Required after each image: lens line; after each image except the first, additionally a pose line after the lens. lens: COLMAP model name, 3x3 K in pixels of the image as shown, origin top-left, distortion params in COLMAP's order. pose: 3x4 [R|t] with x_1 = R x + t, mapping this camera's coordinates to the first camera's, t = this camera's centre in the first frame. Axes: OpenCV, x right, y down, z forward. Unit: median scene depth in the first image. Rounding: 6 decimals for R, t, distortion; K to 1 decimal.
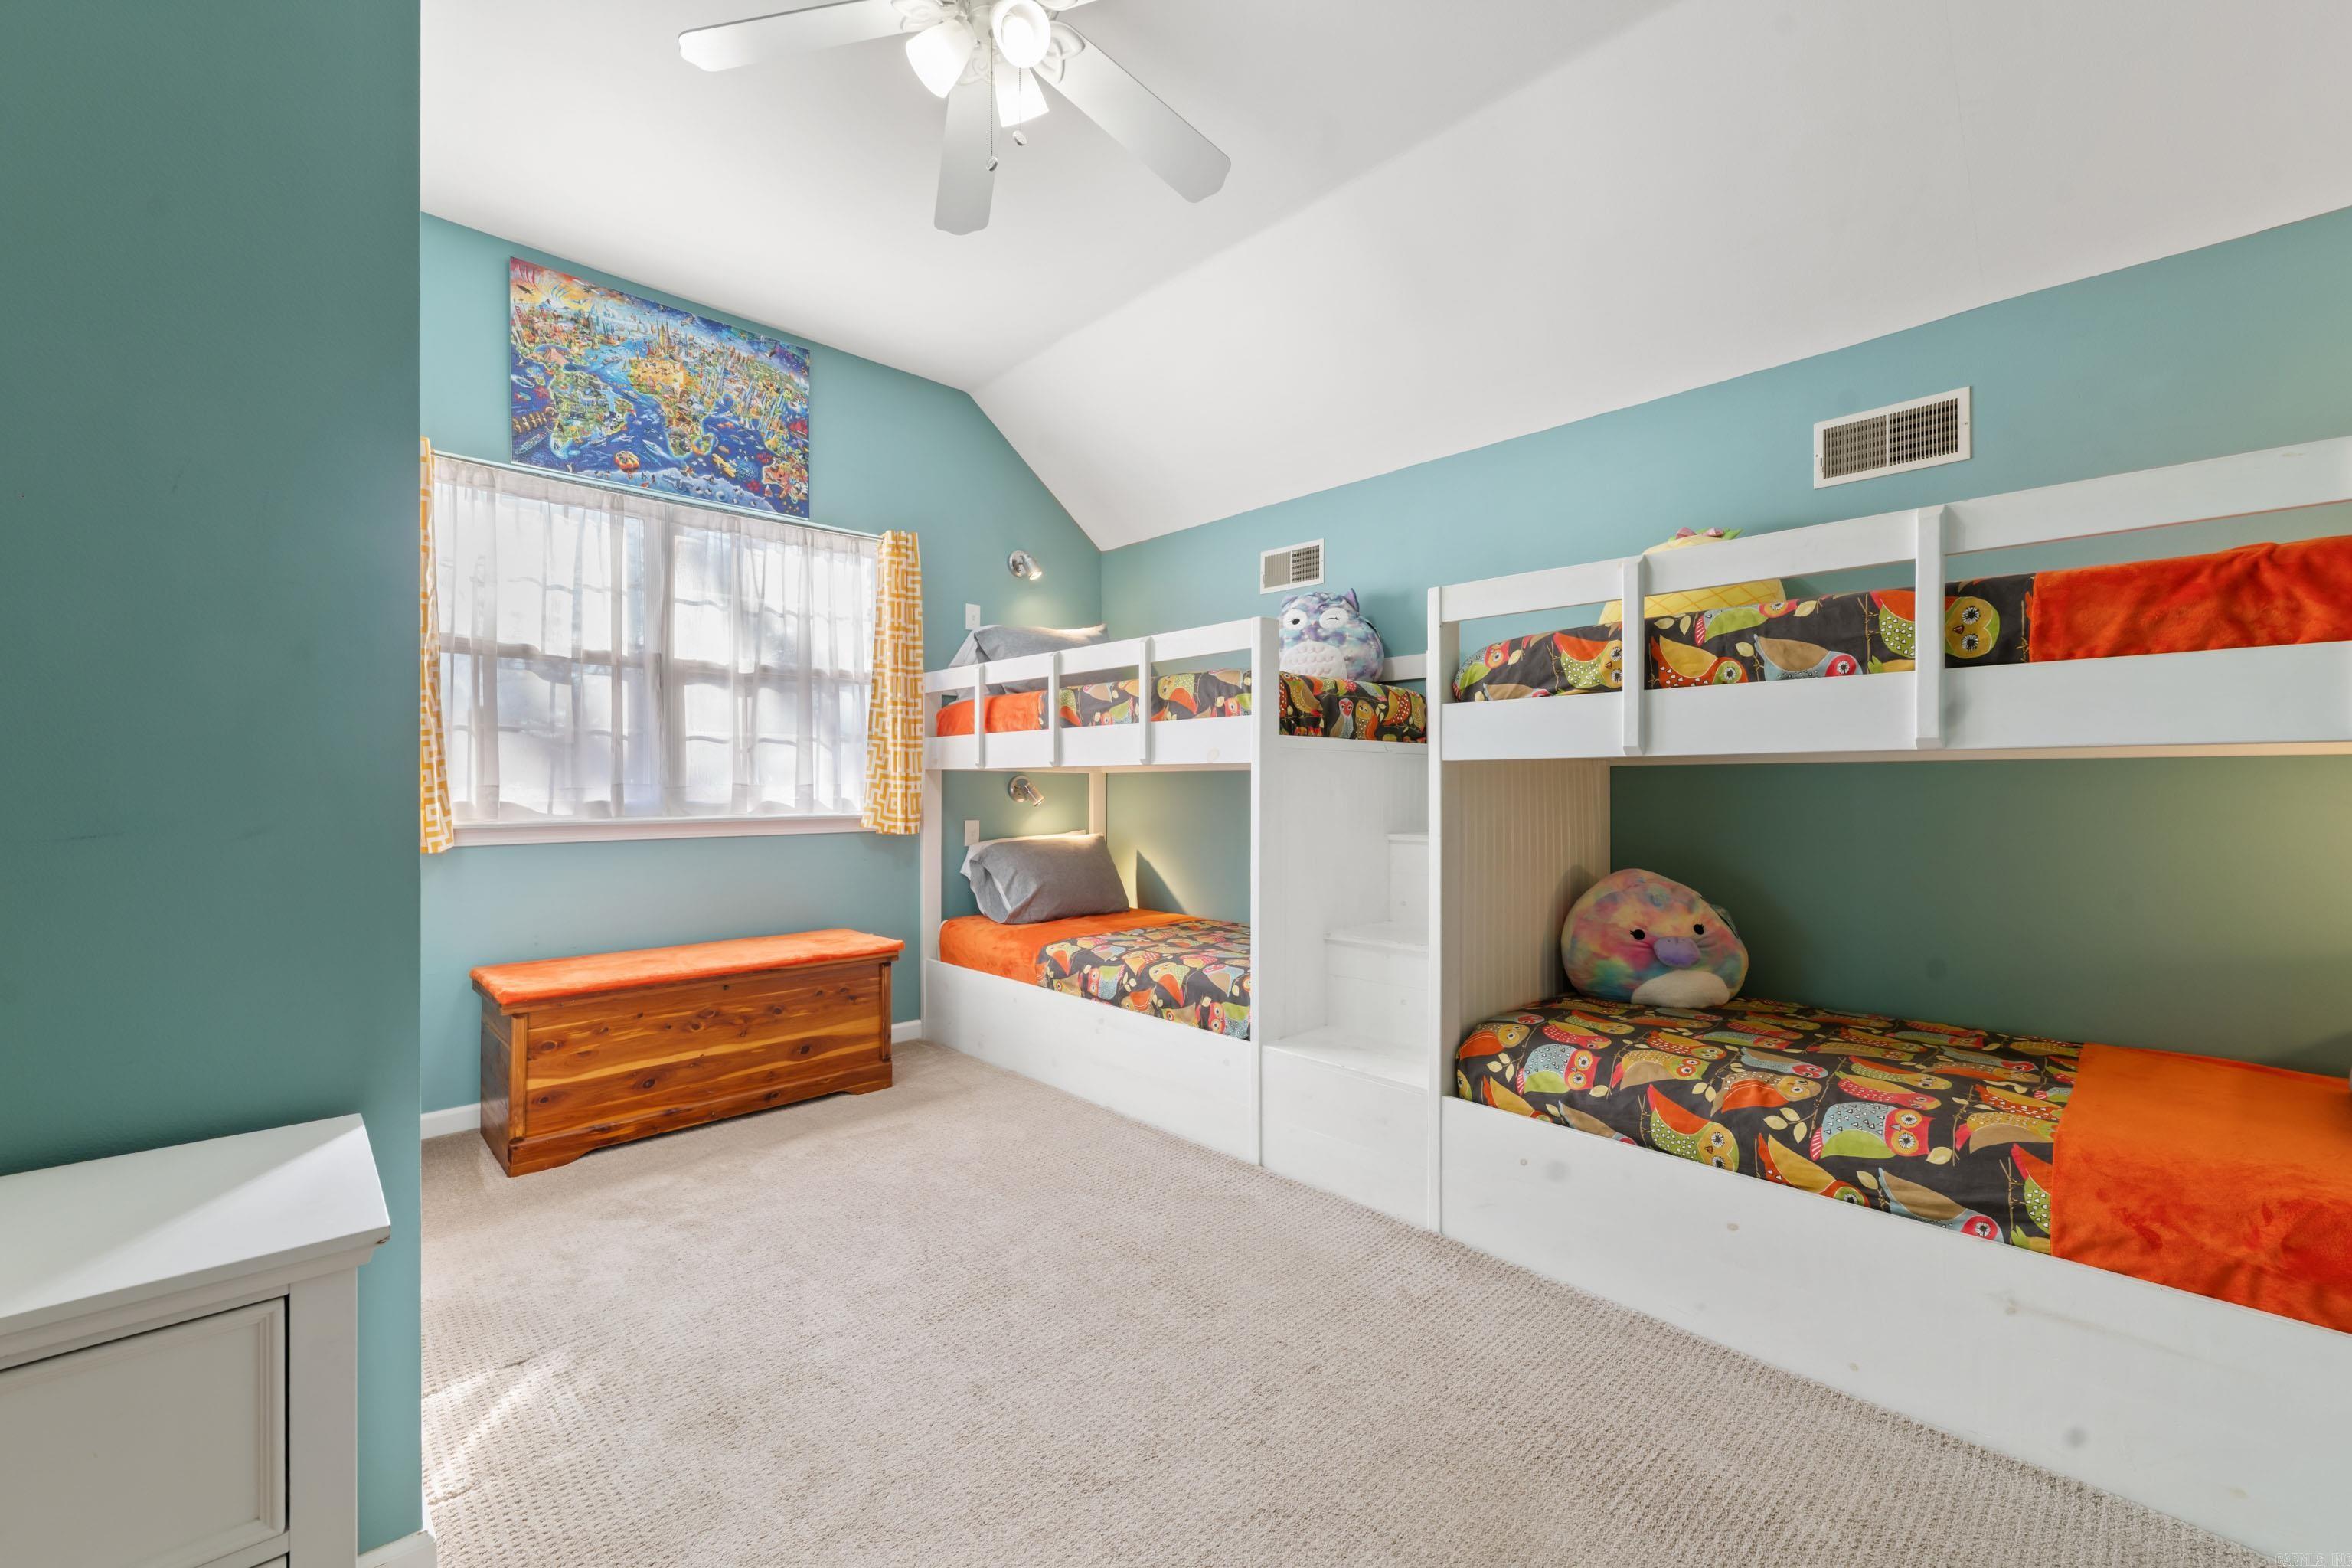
lens RADIAL K [[963.7, 0, 1172.8], [0, 963.7, 789.9], [0, 0, 1]] dist [0.000590, -0.000321]
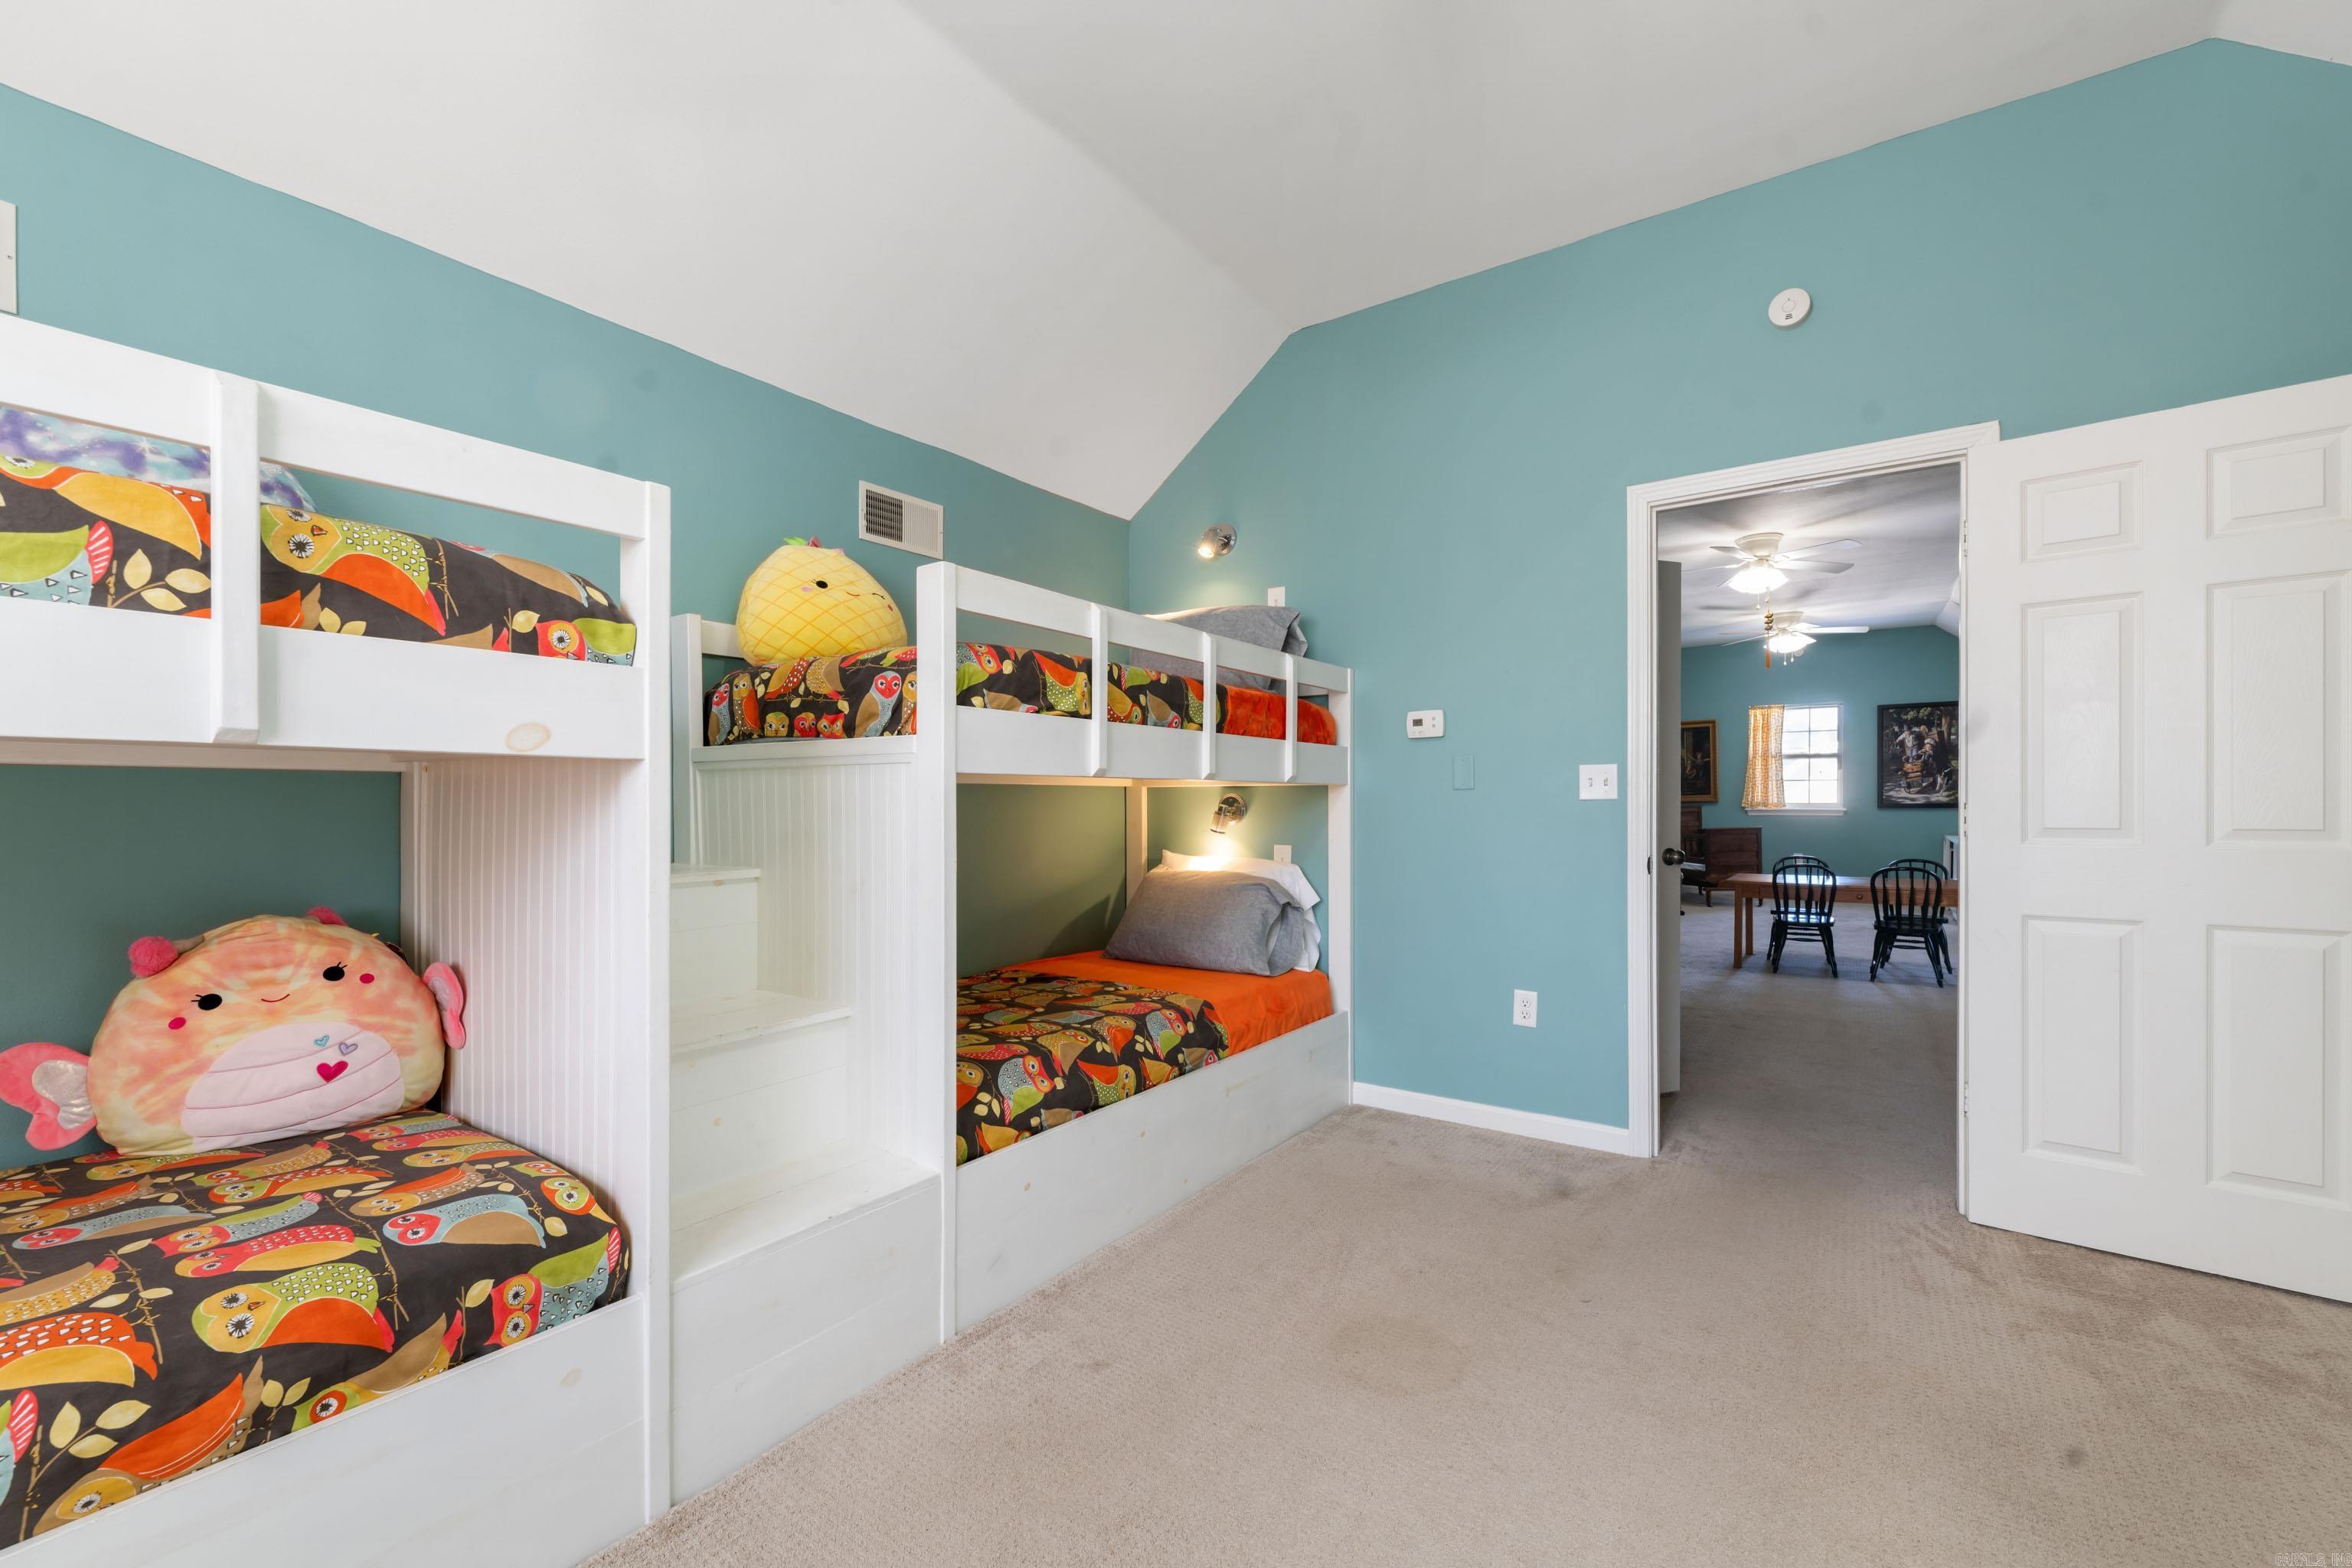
lens RADIAL K [[963.7, 0, 1160.5], [0, 963.7, 798.9], [0, 0, 1]] dist [0.000590, -0.000321]
pose [[-0.190502, 0.003039, 0.981682, -0.435567], [0.005888, 0.999981, -0.001953, -0.003182], [-0.981669, 0.005408, -0.190516, 0.738742]]
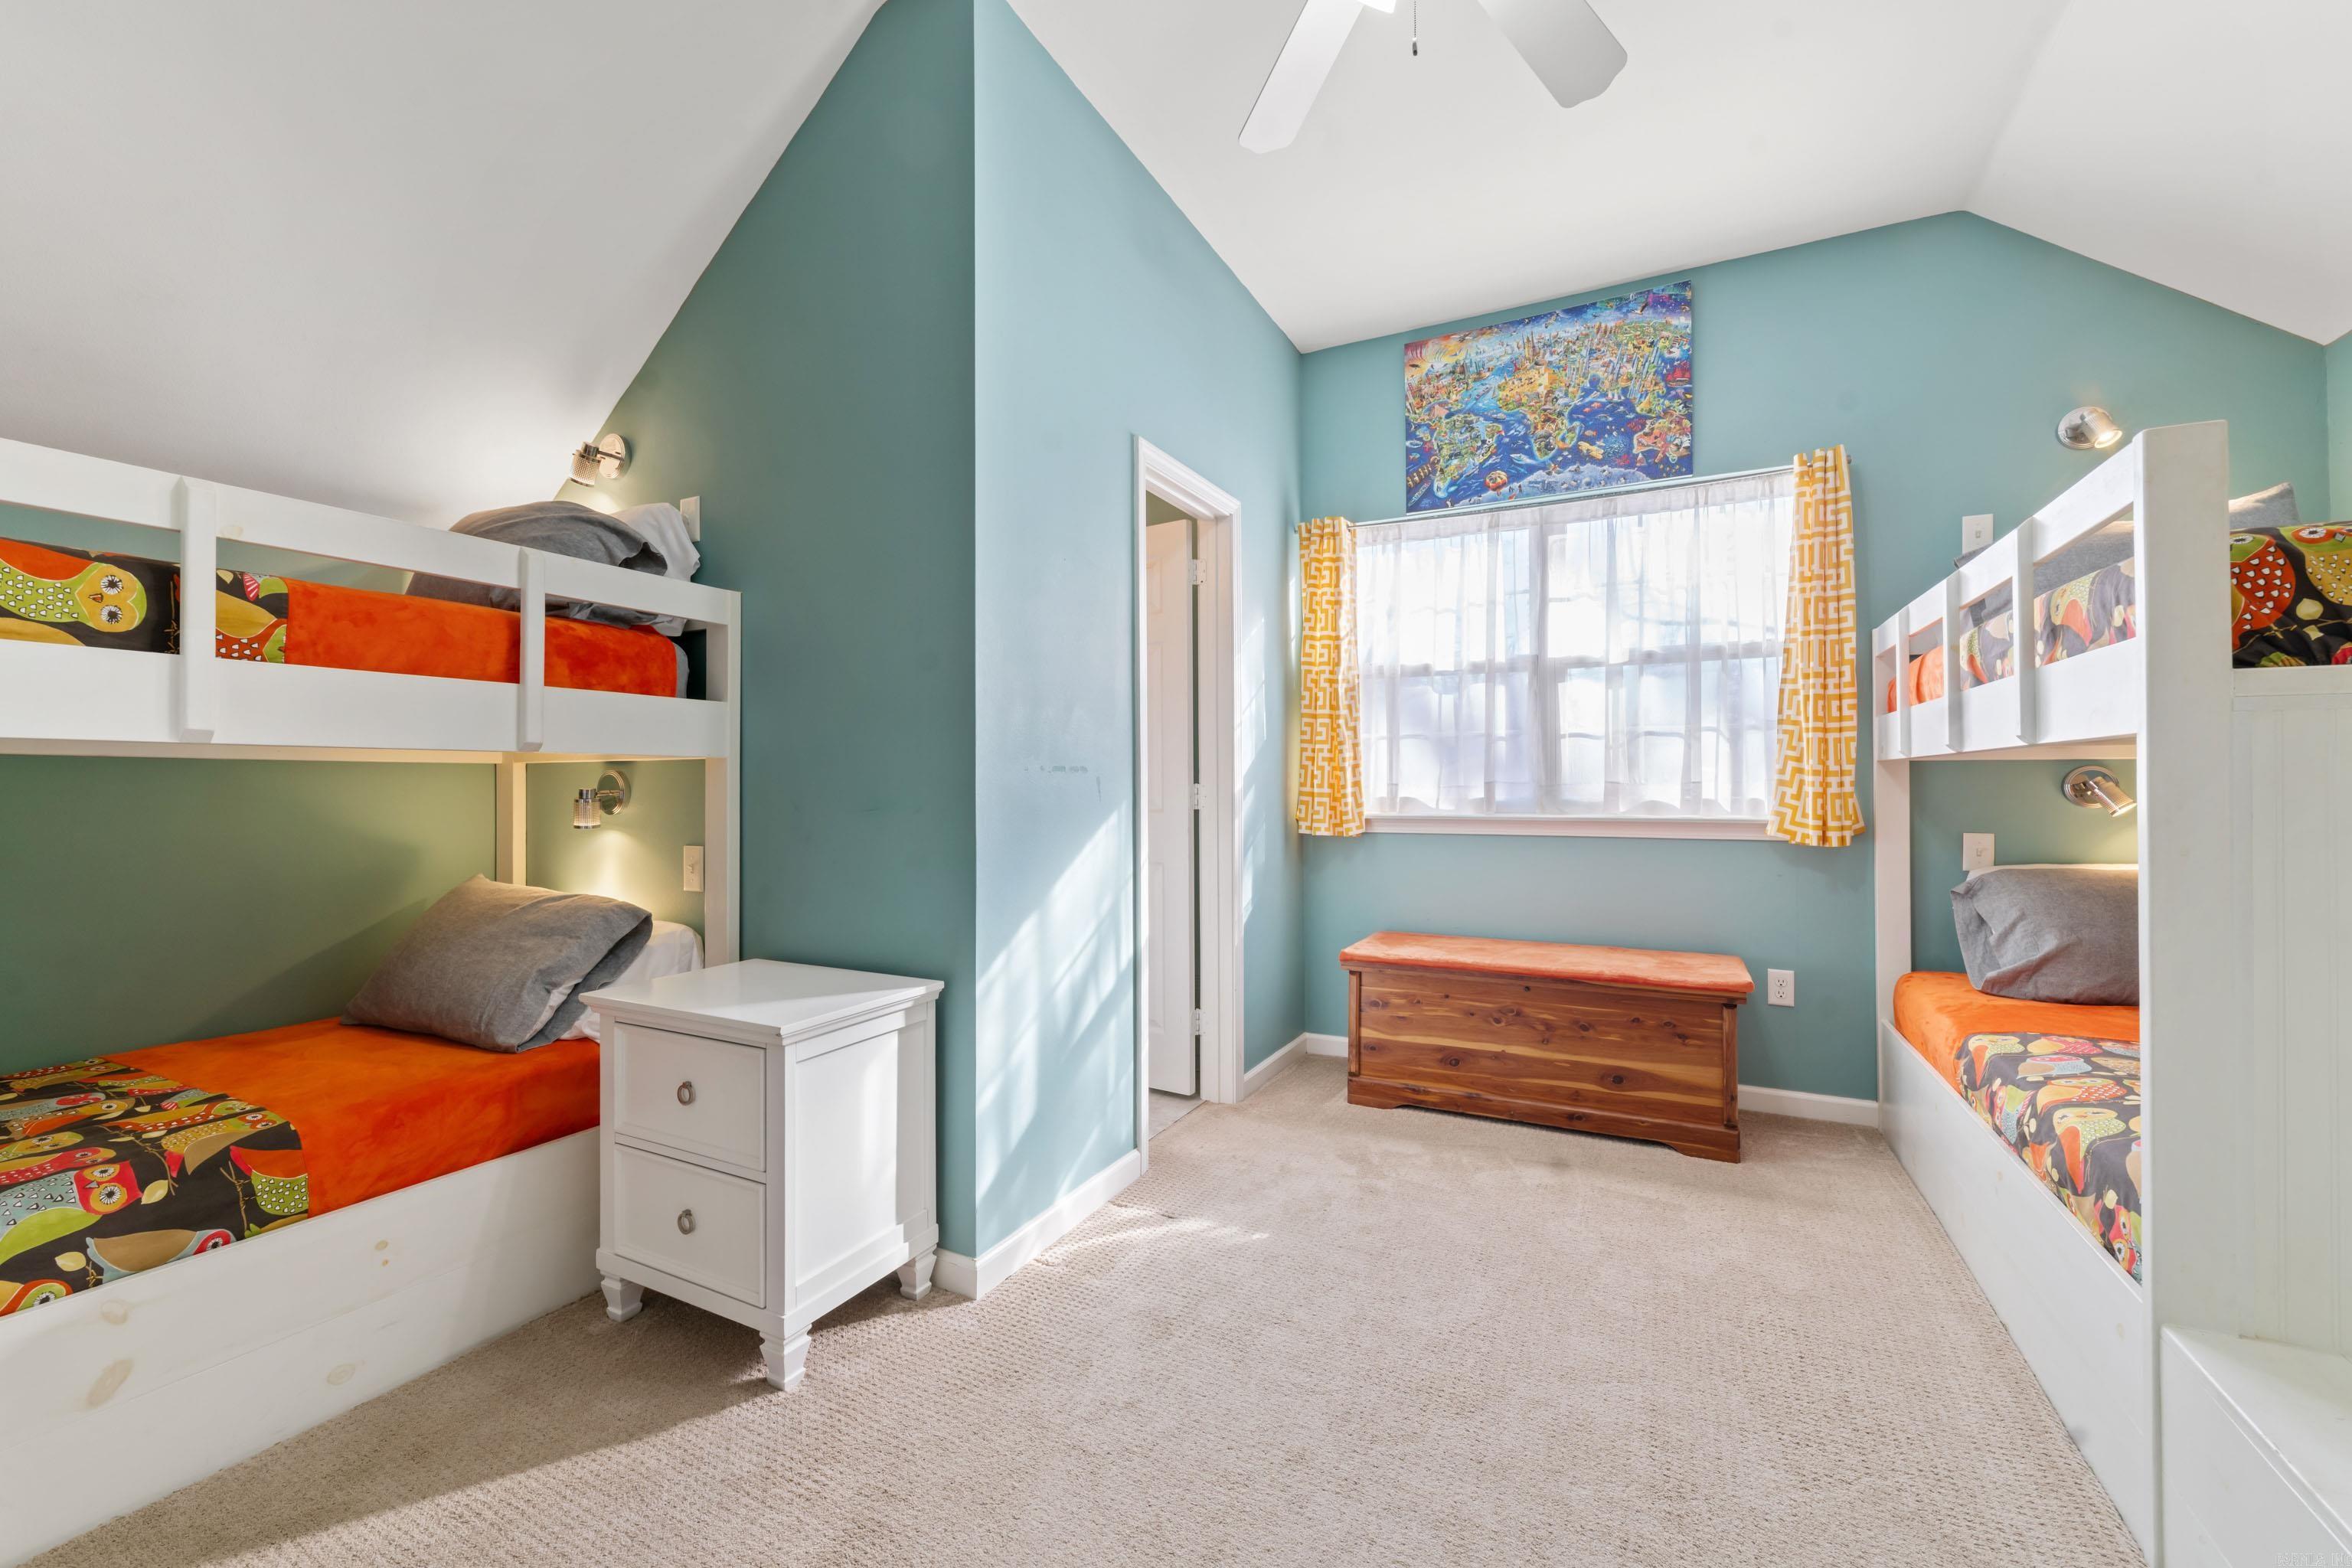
lens RADIAL K [[963.7, 0, 1180.5], [0, 963.7, 776.8], [0, 0, 1]] dist [0.000590, -0.000321]
pose [[0.315517, -0.009265, -0.948875, 0.352270], [-0.000944, 0.999949, -0.010078, -0.000893], [0.948920, 0.004075, 0.315492, 0.348134]]
